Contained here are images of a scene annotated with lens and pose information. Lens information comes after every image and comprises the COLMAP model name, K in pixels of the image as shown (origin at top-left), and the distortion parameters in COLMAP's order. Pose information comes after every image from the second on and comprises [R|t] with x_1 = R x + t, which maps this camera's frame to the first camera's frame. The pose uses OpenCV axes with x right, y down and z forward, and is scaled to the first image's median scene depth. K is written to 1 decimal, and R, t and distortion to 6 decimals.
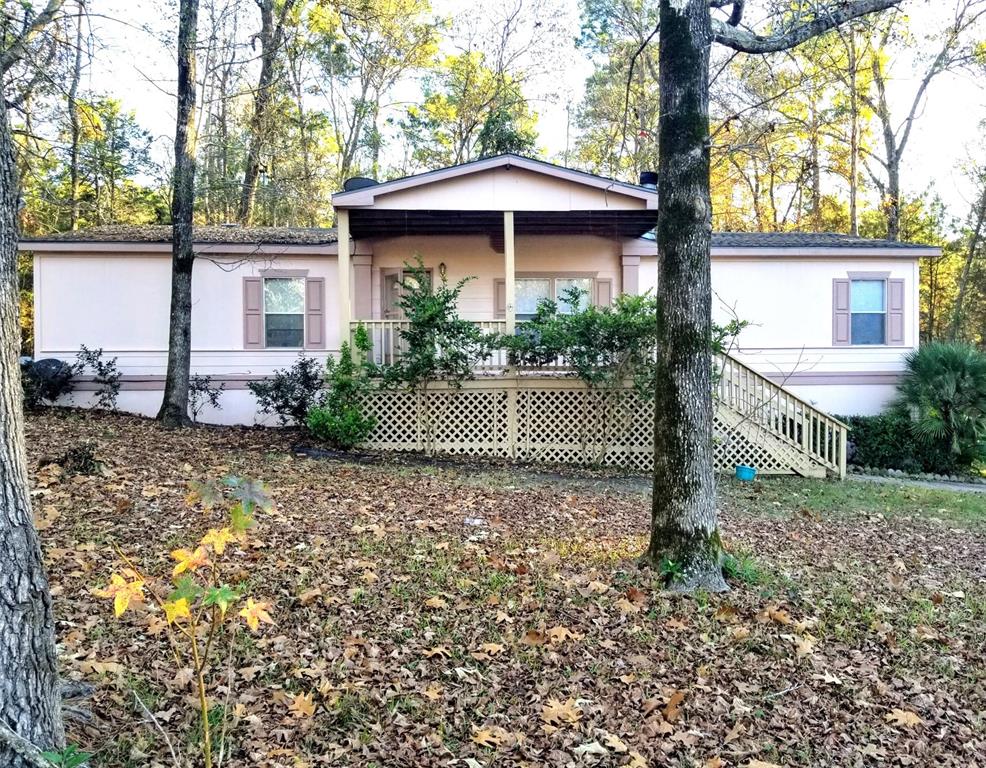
lens RADIAL K [[798.3, 0, 518.7], [0, 798.3, 373.2], [0, 0, 1]] dist [0.034490, -0.007096]
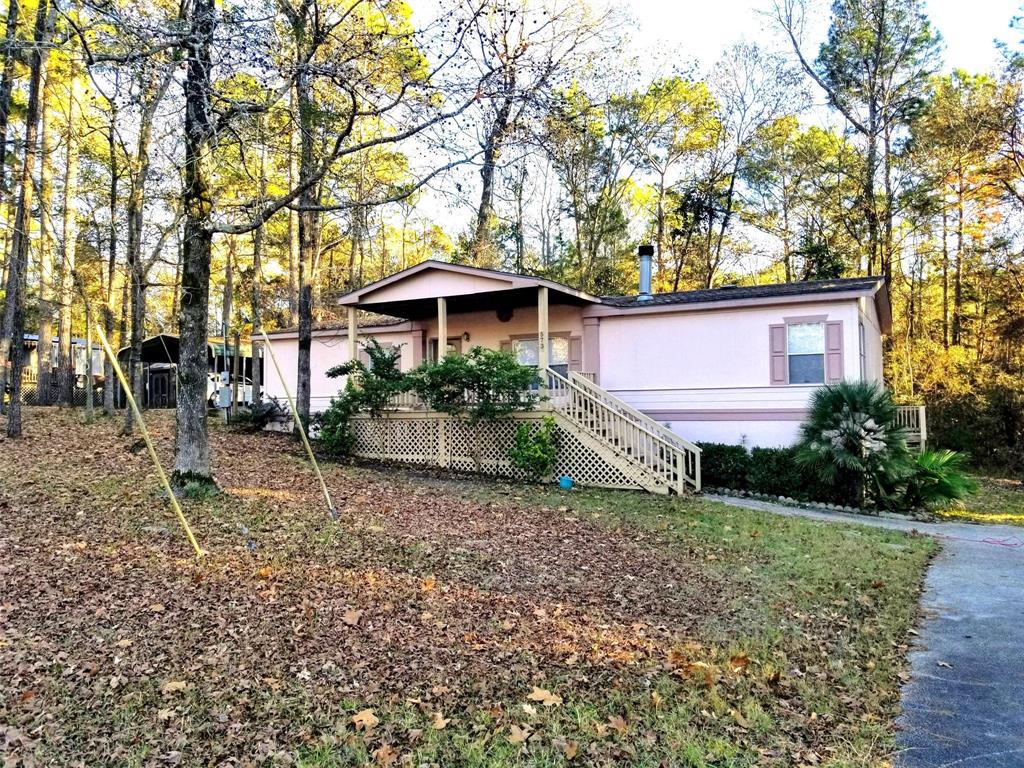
lens RADIAL K [[788.3, 0, 512.1], [0, 788.3, 370.0], [0, 0, 1]] dist [0.085280, -0.151624]
pose [[0.836720, -0.033198, -0.546624, 0.855522], [-0.007917, 0.997323, -0.072690, 0.033490], [0.547574, 0.065149, 0.834217, -0.127045]]
